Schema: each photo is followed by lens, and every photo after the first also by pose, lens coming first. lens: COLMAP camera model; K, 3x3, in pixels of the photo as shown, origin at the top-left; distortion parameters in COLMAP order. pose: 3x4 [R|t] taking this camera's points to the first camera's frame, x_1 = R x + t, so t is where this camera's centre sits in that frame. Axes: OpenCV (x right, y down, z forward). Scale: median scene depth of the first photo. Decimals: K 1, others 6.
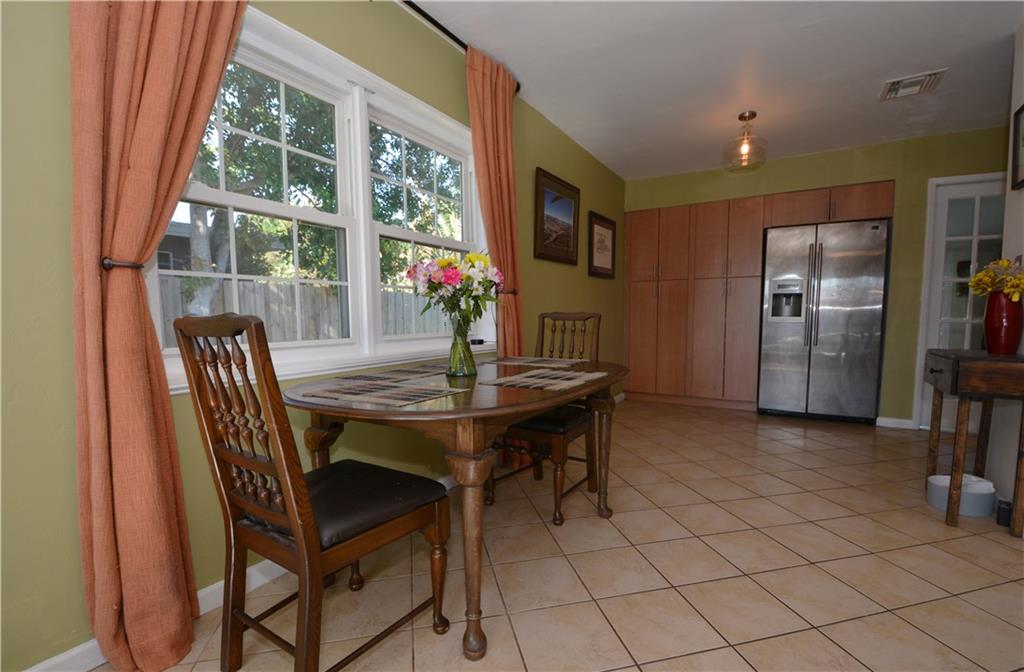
lens RADIAL K [[468.4, 0, 519.5], [0, 468.4, 349.2], [0, 0, 1]] dist [-0.027195, -0.000428]
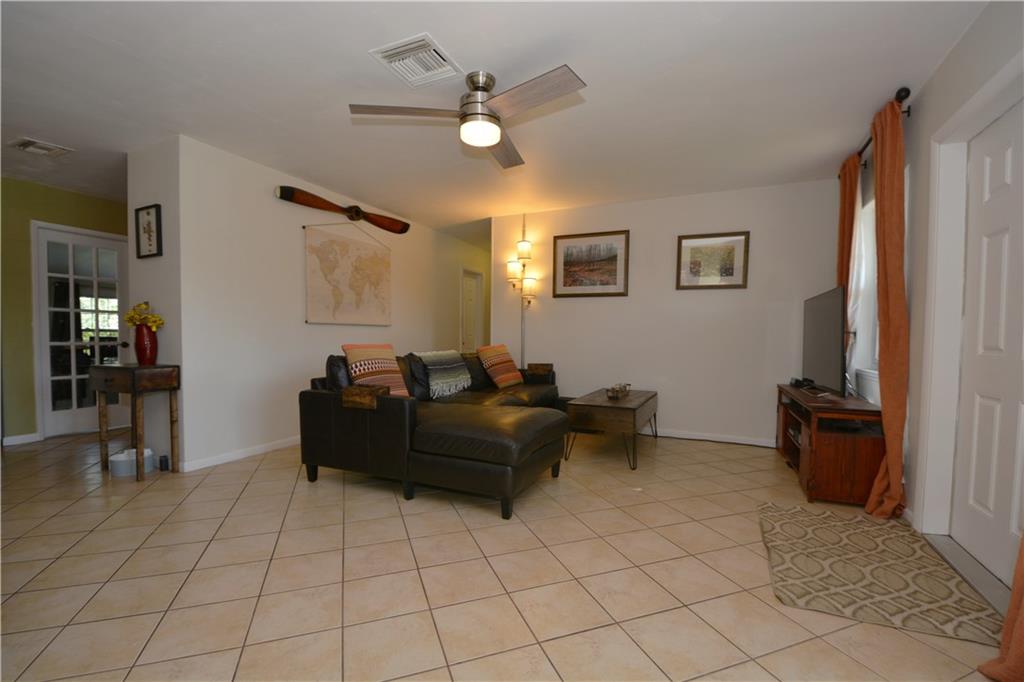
lens RADIAL K [[444.4, 0, 514.7], [0, 444.4, 352.4], [0, 0, 1]] dist [-0.000027, -0.014533]
pose [[-0.118267, -0.034941, 0.992367, -0.390161], [0.074420, 0.996258, 0.043948, -0.002180], [-0.990189, 0.079050, -0.115224, -0.049805]]
